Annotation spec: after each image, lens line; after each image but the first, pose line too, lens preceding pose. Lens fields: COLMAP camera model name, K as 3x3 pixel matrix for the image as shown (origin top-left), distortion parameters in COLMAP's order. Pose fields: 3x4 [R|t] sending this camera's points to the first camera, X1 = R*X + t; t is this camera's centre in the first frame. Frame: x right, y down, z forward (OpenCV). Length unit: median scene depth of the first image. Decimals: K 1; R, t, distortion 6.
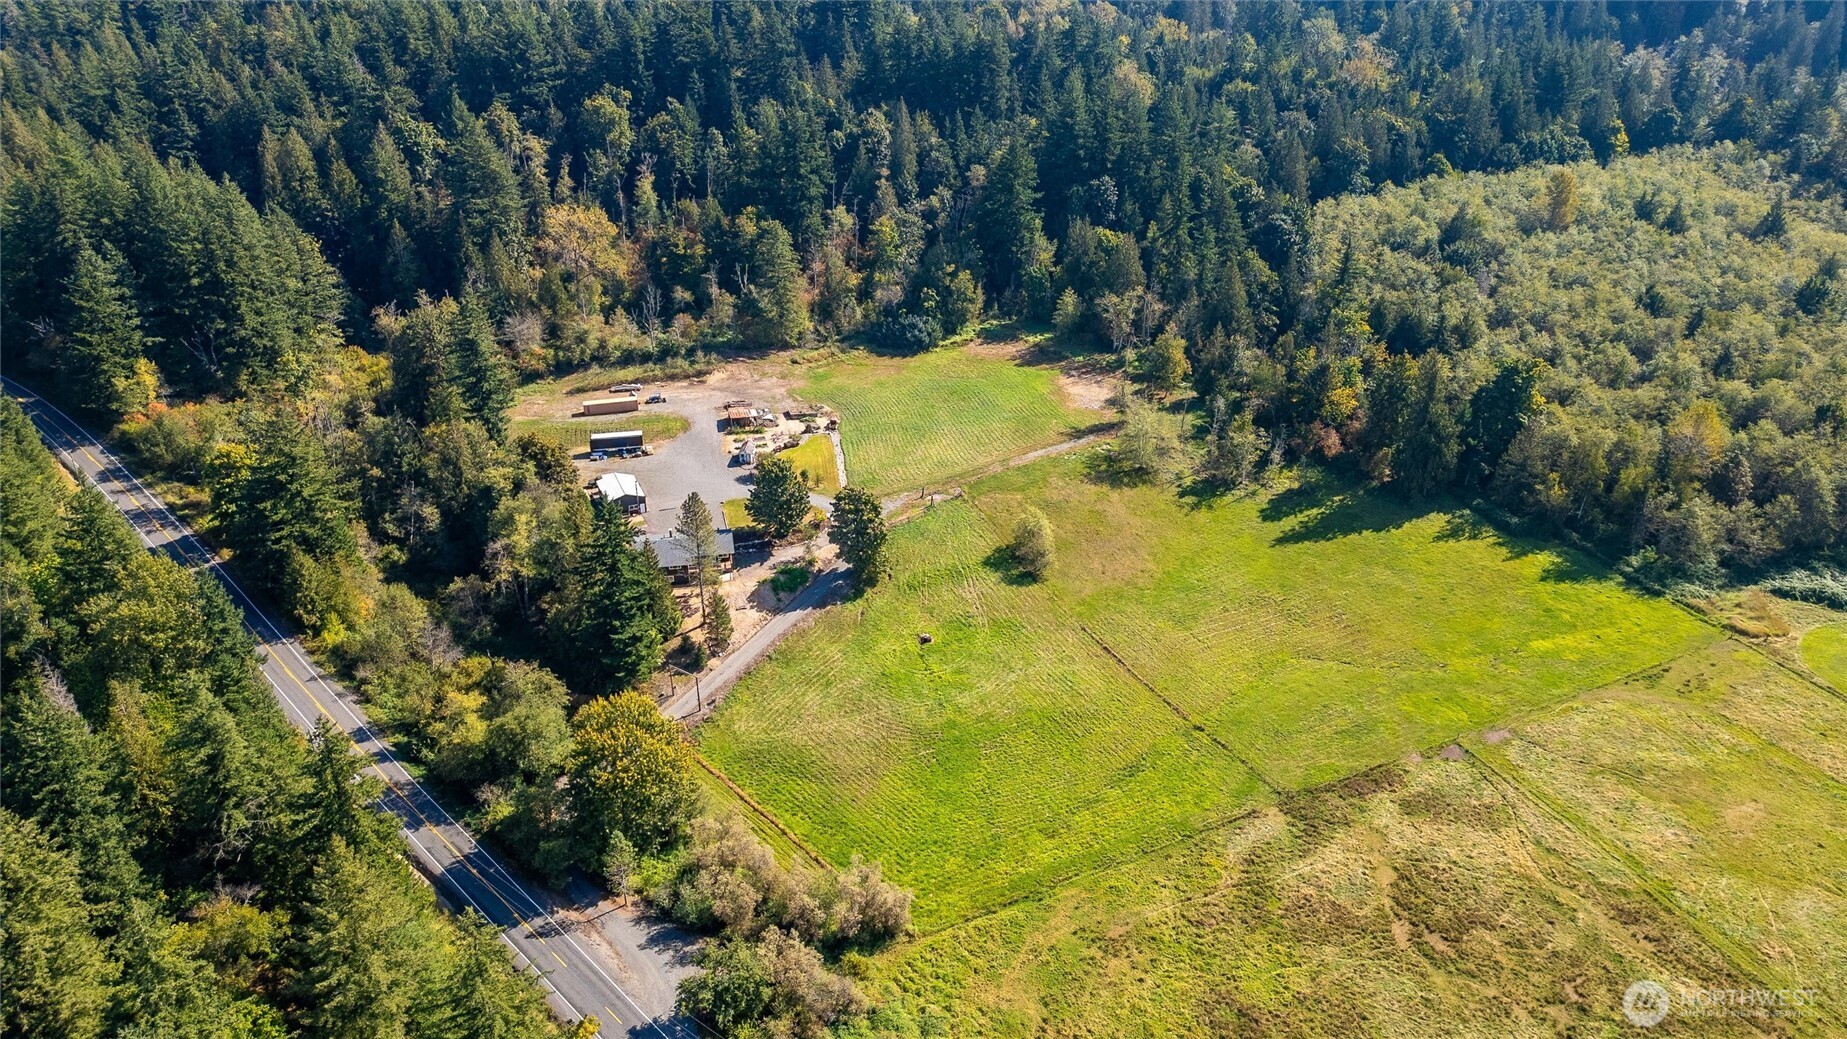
lens RADIAL K [[1276.3, 0, 923.5], [0, 1276.3, 519.5], [0, 0, 1]] dist [0.073569, -0.073325]
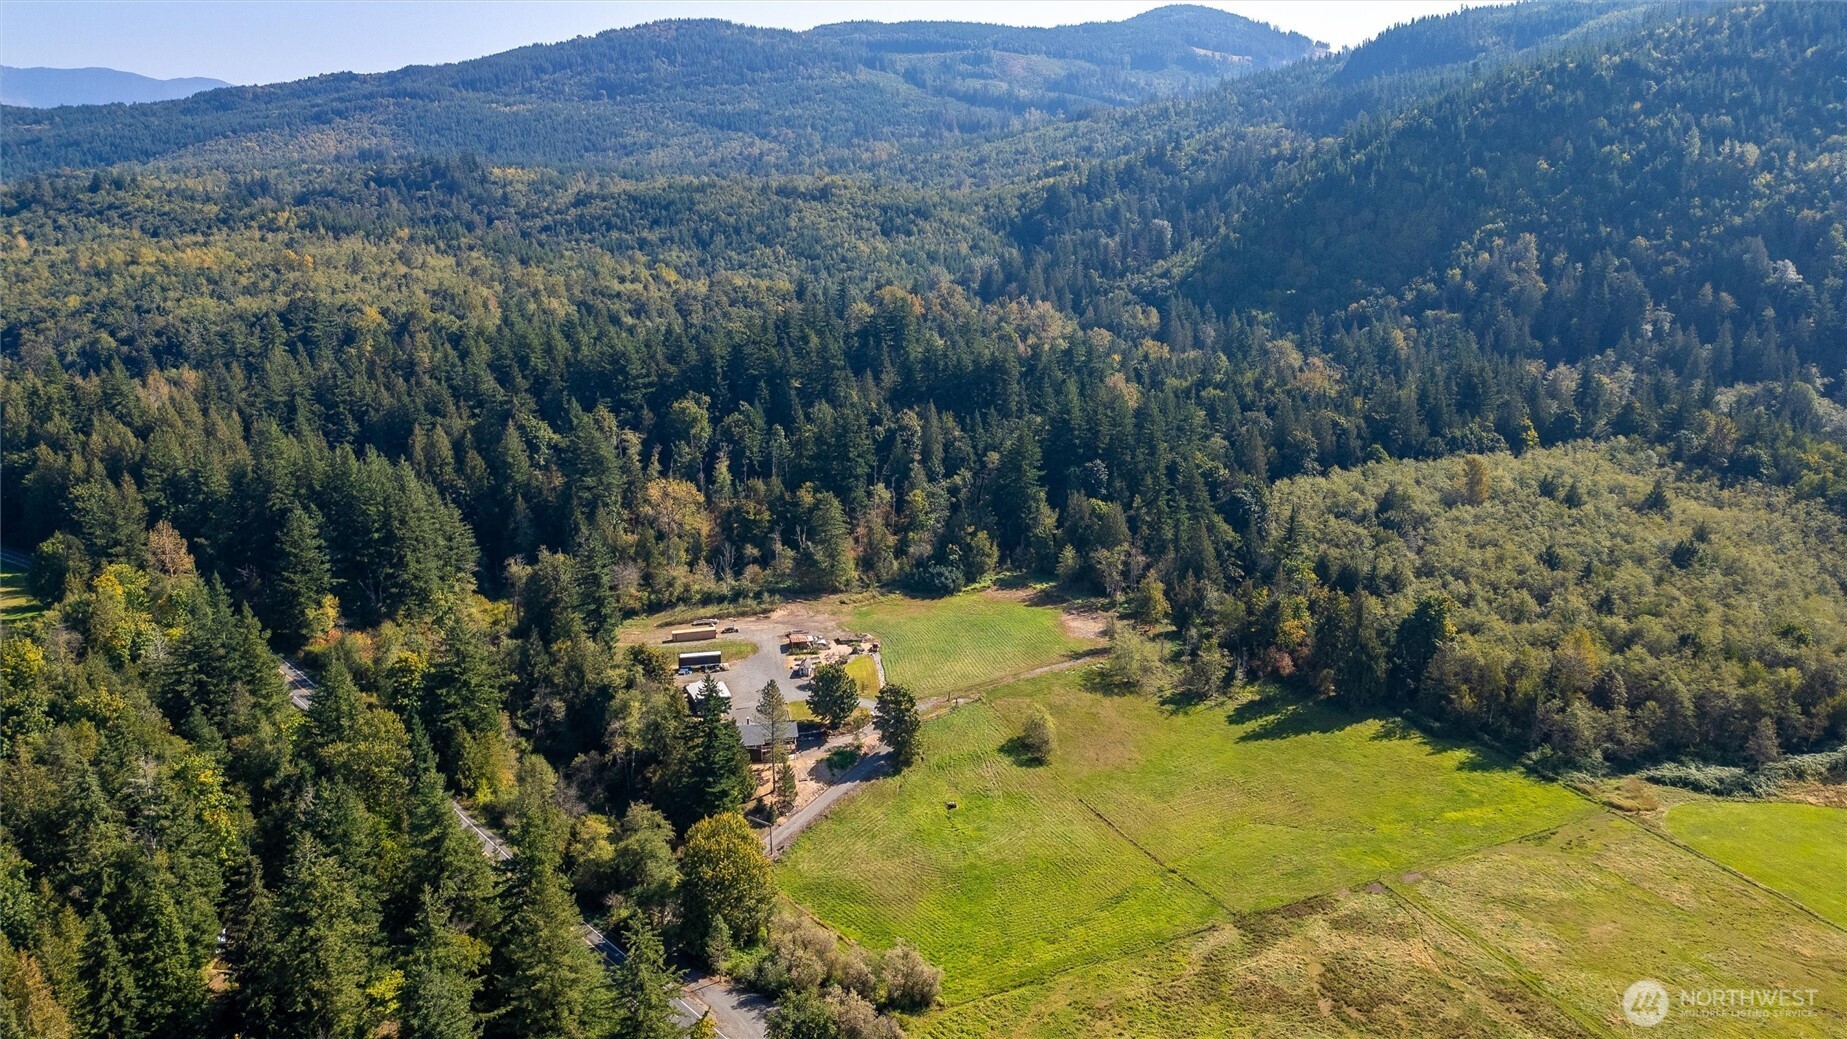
lens RADIAL K [[1276.3, 0, 923.5], [0, 1276.3, 519.5], [0, 0, 1]] dist [0.073569, -0.073325]
pose [[0.999841, 0.000685, -0.017834, -0.003155], [-0.004816, 0.972546, -0.232660, 0.092743], [0.017185, 0.232709, 0.972395, -0.222147]]
